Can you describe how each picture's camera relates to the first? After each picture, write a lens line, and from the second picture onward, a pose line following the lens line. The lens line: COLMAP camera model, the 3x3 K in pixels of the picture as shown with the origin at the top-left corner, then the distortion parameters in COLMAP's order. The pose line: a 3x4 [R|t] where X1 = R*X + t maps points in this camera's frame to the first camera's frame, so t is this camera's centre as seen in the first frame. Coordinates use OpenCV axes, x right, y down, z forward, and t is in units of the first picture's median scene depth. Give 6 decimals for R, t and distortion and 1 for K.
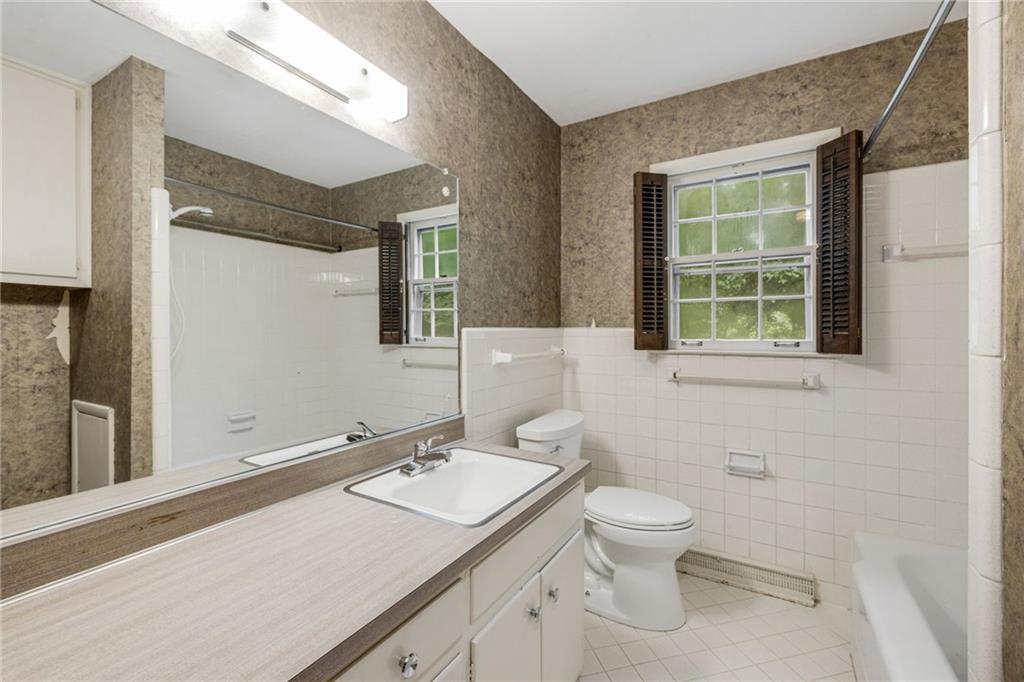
lens RADIAL K [[434.5, 0, 505.5], [0, 434.5, 330.8], [0, 0, 1]] dist [0.000089, 0.000127]
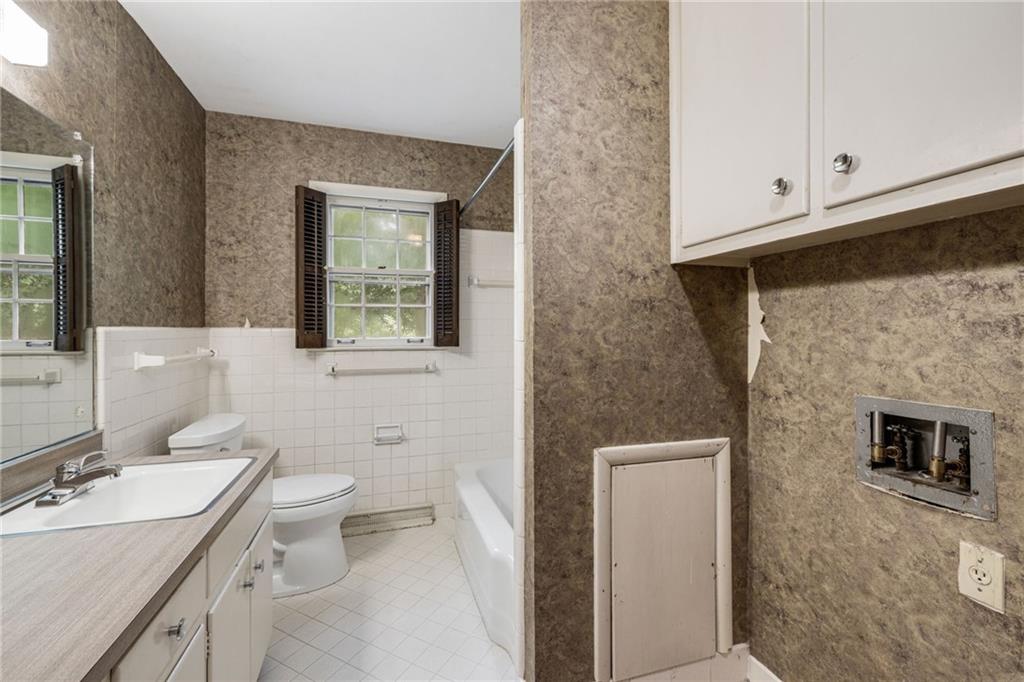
lens RADIAL K [[431.4, 0, 515.4], [0, 431.4, 332.5], [0, 0, 1]] dist [0.001857, 0.000668]
pose [[0.656853, -0.001416, 0.754017, -0.157025], [0.000092, 0.999998, 0.001797, 0.002259], [-0.754018, -0.001111, 0.656852, -0.119290]]
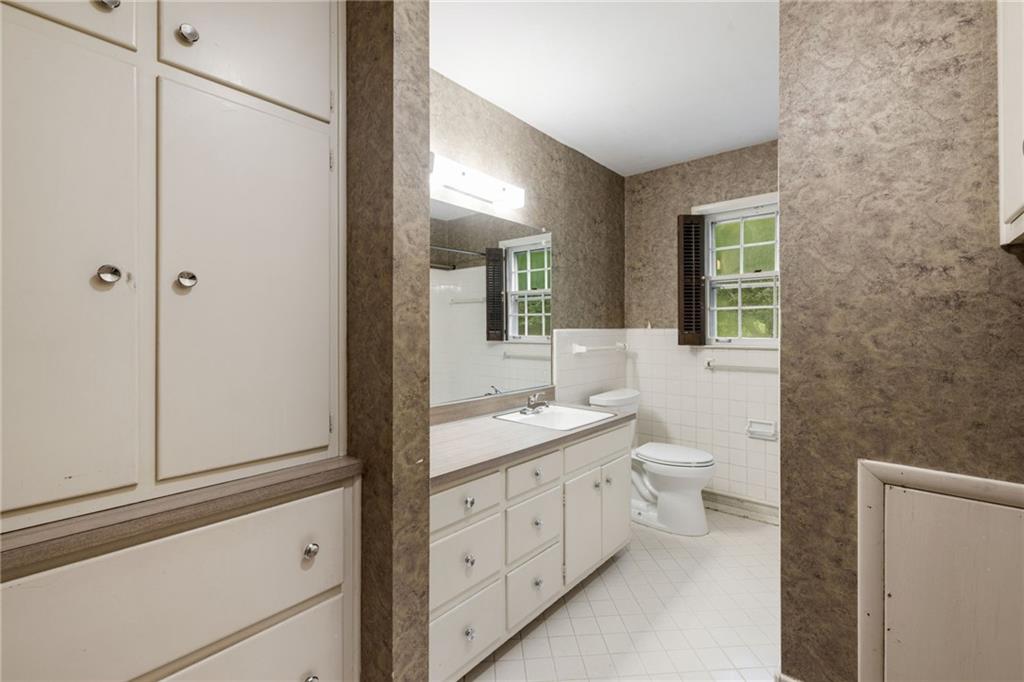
lens RADIAL K [[431.4, 0, 515.4], [0, 431.4, 332.5], [0, 0, 1]] dist [0.001857, 0.000668]
pose [[0.987878, 0.001582, -0.155222, 0.003425], [-0.000707, 0.999984, 0.005694, -0.002618], [0.155229, -0.005515, 0.987863, -0.418709]]
